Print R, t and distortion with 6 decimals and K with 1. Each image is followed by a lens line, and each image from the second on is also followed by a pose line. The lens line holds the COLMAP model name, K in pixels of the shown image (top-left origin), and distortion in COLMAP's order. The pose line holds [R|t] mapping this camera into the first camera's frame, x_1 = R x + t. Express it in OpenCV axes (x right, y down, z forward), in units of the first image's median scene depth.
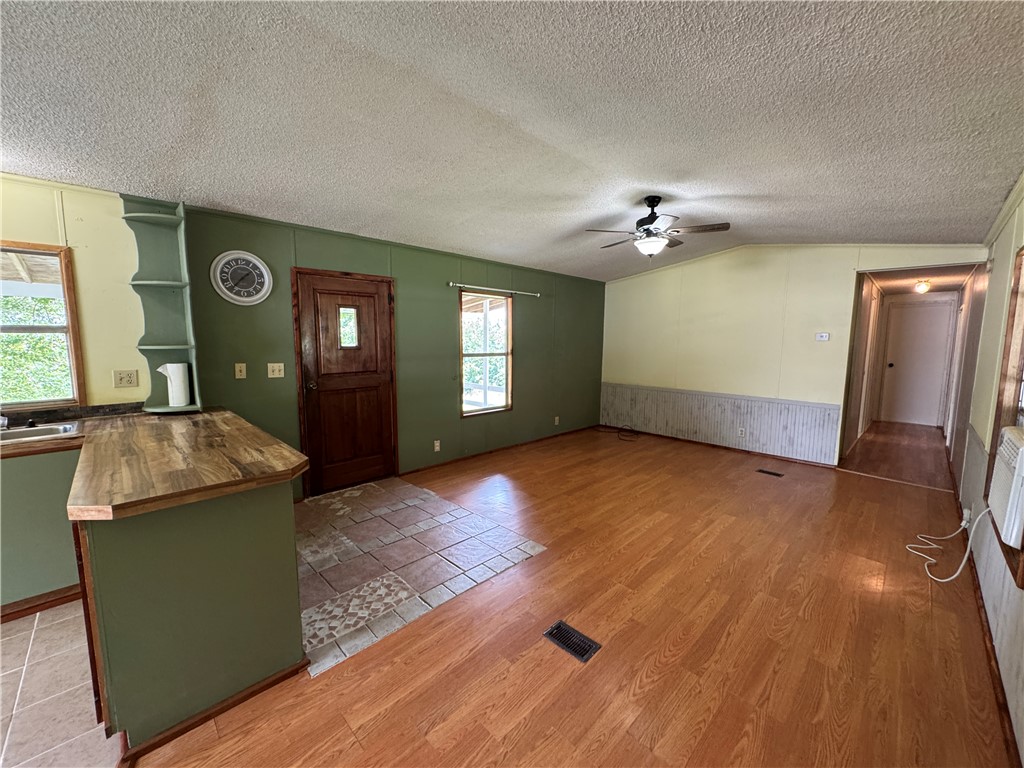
lens RADIAL K [[407.7, 0, 510.8], [0, 407.7, 384.8], [0, 0, 1]] dist [-0.002308, 0.000415]
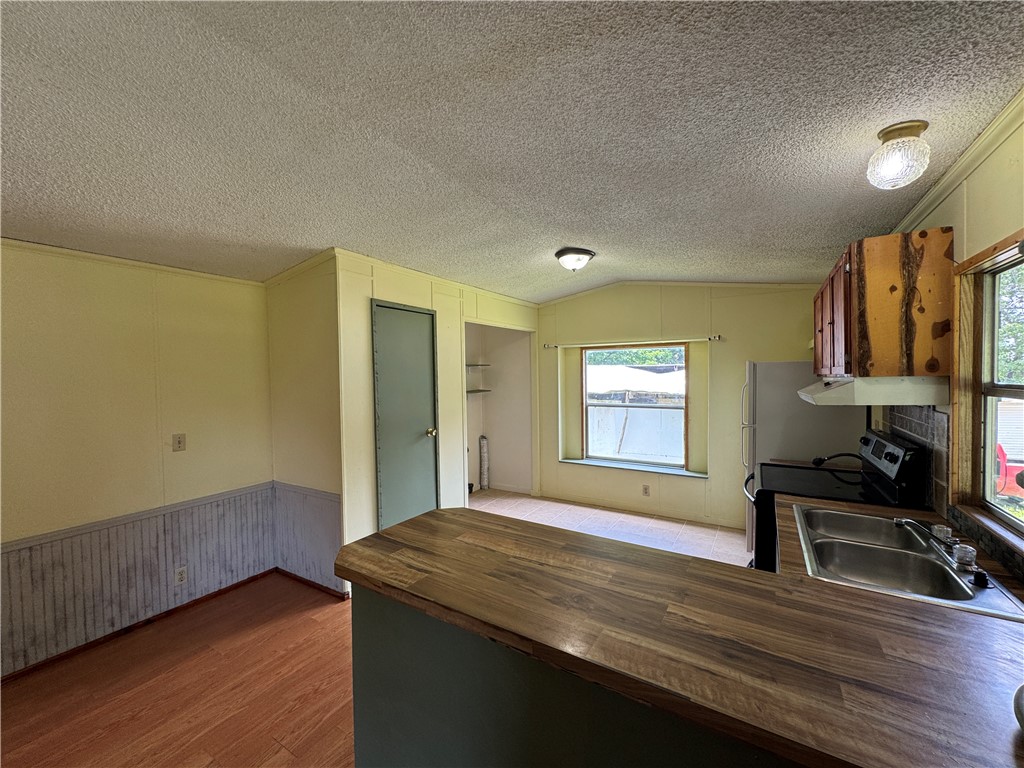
lens RADIAL K [[407.7, 0, 510.8], [0, 407.7, 384.8], [0, 0, 1]] dist [-0.002308, 0.000415]
pose [[-0.972792, 0.018015, -0.230977, -0.344345], [-0.013649, 0.990784, 0.134759, -0.150762], [0.231276, 0.134245, -0.963582, 0.953743]]
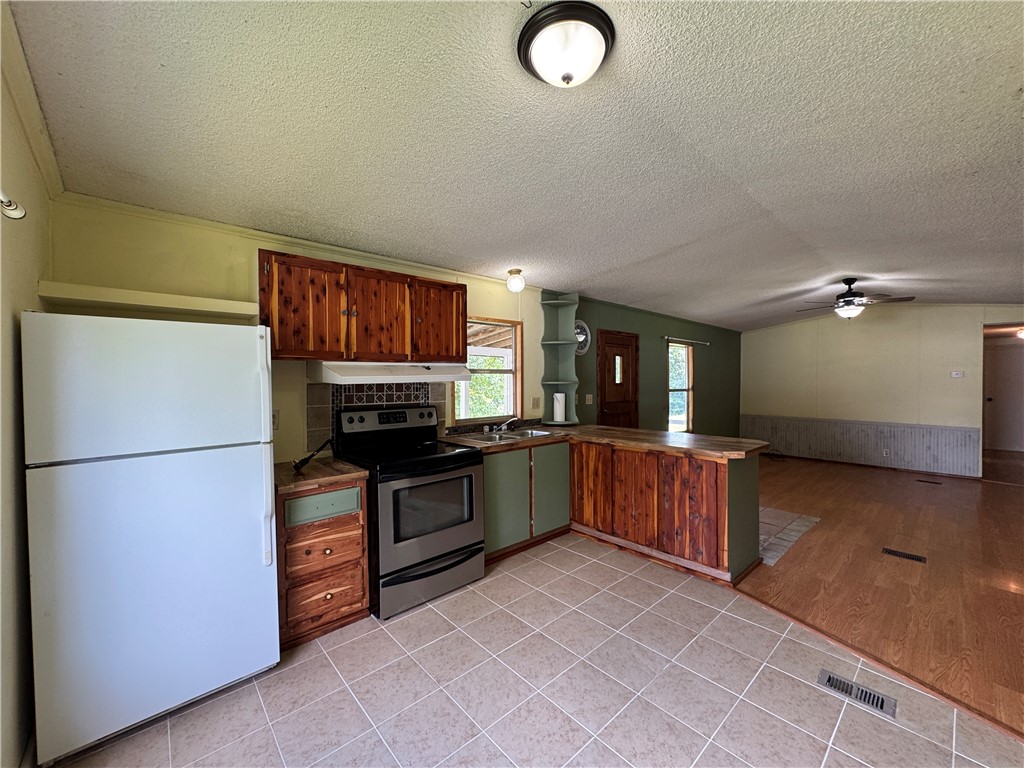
lens RADIAL K [[407.7, 0, 510.8], [0, 407.7, 384.8], [0, 0, 1]] dist [-0.002308, 0.000415]
pose [[0.998713, -0.005872, -0.050385, -0.791809], [0.000617, 0.994611, -0.103678, 0.063740], [0.050722, 0.103514, 0.993334, -0.462822]]
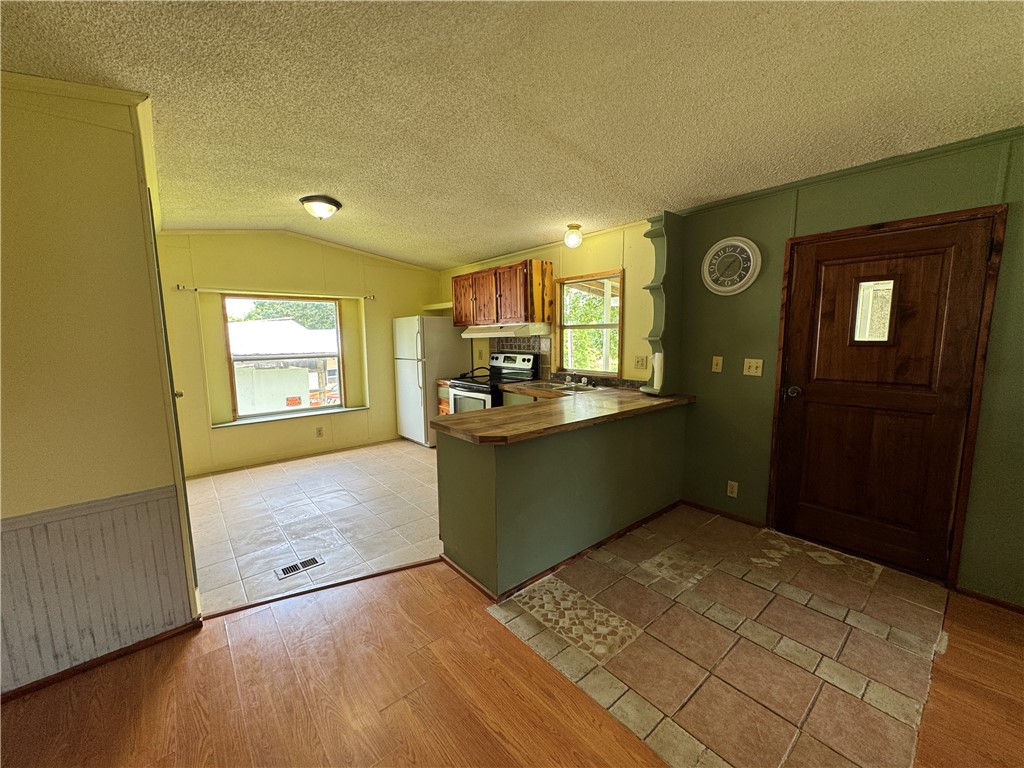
lens RADIAL K [[407.7, 0, 510.8], [0, 407.7, 384.8], [0, 0, 1]] dist [-0.002308, 0.000415]
pose [[-0.085535, 0.124934, -0.988471, 0.330857], [-0.100823, 0.985929, 0.133337, -0.062986], [0.991221, 0.111066, -0.071735, 0.565259]]
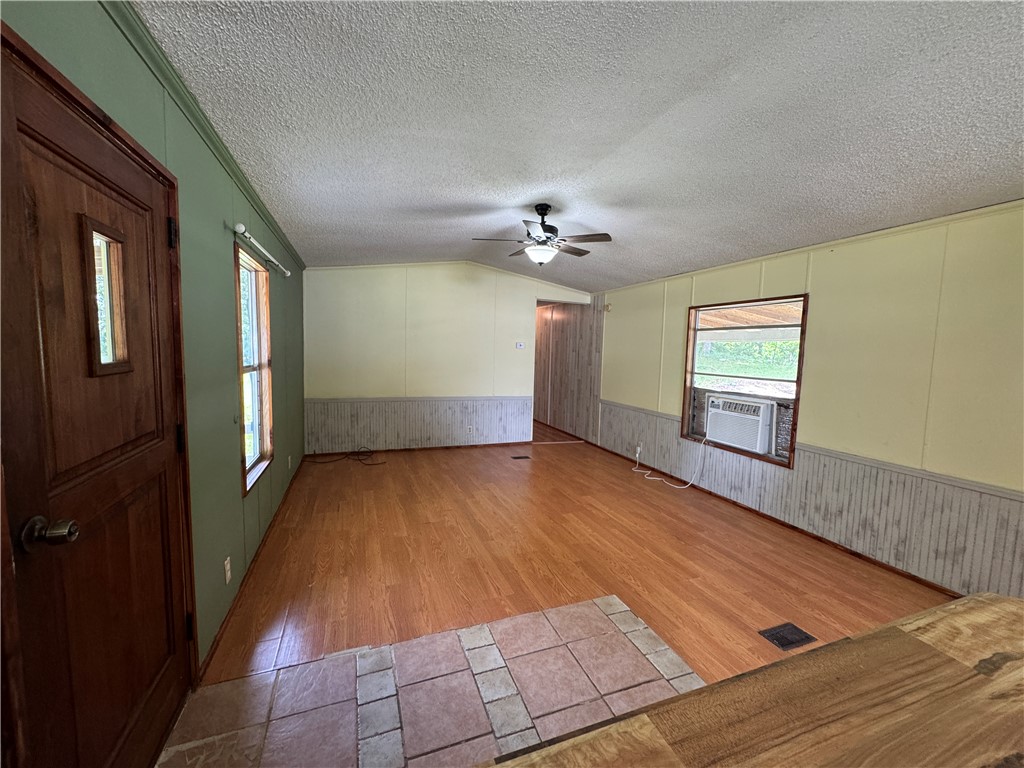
lens RADIAL K [[407.7, 0, 510.8], [0, 407.7, 384.8], [0, 0, 1]] dist [-0.002308, 0.000415]
pose [[0.409406, -0.074820, 0.909279, -0.626596], [0.076539, 0.995935, 0.047488, -0.080375], [-0.909136, 0.050154, 0.413469, 0.692979]]
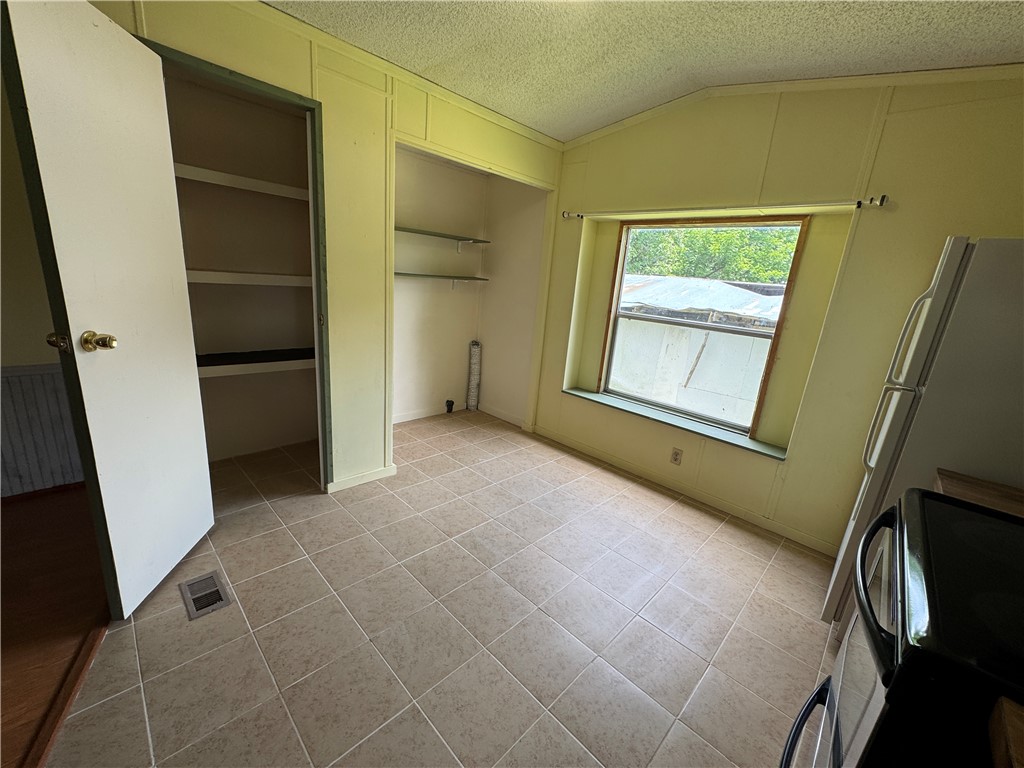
lens RADIAL K [[407.7, 0, 510.8], [0, 407.7, 384.8], [0, 0, 1]] dist [-0.002308, 0.000415]
pose [[-0.996167, -0.079631, -0.036209, -0.705003], [-0.087332, 0.929069, 0.359448, -0.047838], [0.005017, 0.361233, -0.932462, 0.540906]]
